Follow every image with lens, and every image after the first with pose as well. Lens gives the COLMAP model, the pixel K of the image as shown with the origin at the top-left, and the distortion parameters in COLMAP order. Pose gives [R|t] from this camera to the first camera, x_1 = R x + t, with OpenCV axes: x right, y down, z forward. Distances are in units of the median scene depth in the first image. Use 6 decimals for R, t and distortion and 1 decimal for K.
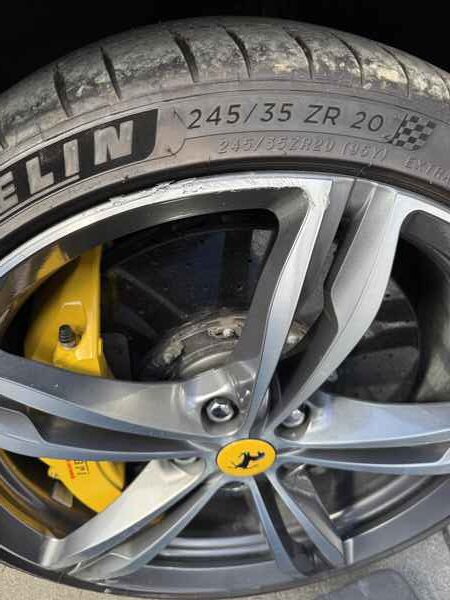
lens RADIAL K [[449.5, 0, 225.0], [0, 449.5, 300.0], [0, 0, 1]] dist [-0.078628, 0.000989]
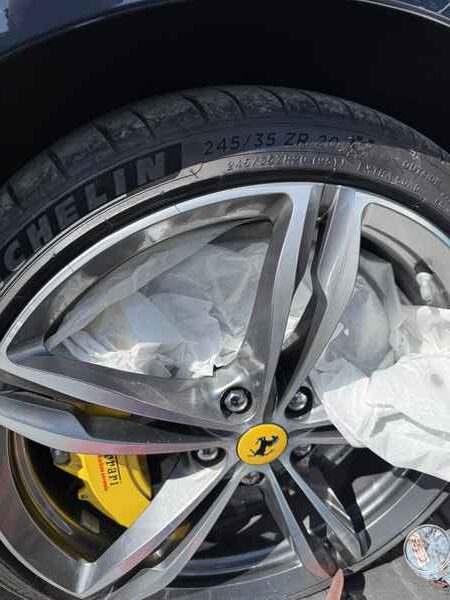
lens RADIAL K [[449.5, 0, 225.0], [0, 449.5, 300.0], [0, 0, 1]] dist [-0.078628, 0.000989]
pose [[0.989175, -0.109065, 0.098173, -0.129411], [0.124227, 0.978503, -0.164617, 0.186918], [-0.078109, 0.175030, 0.981460, -0.185921]]
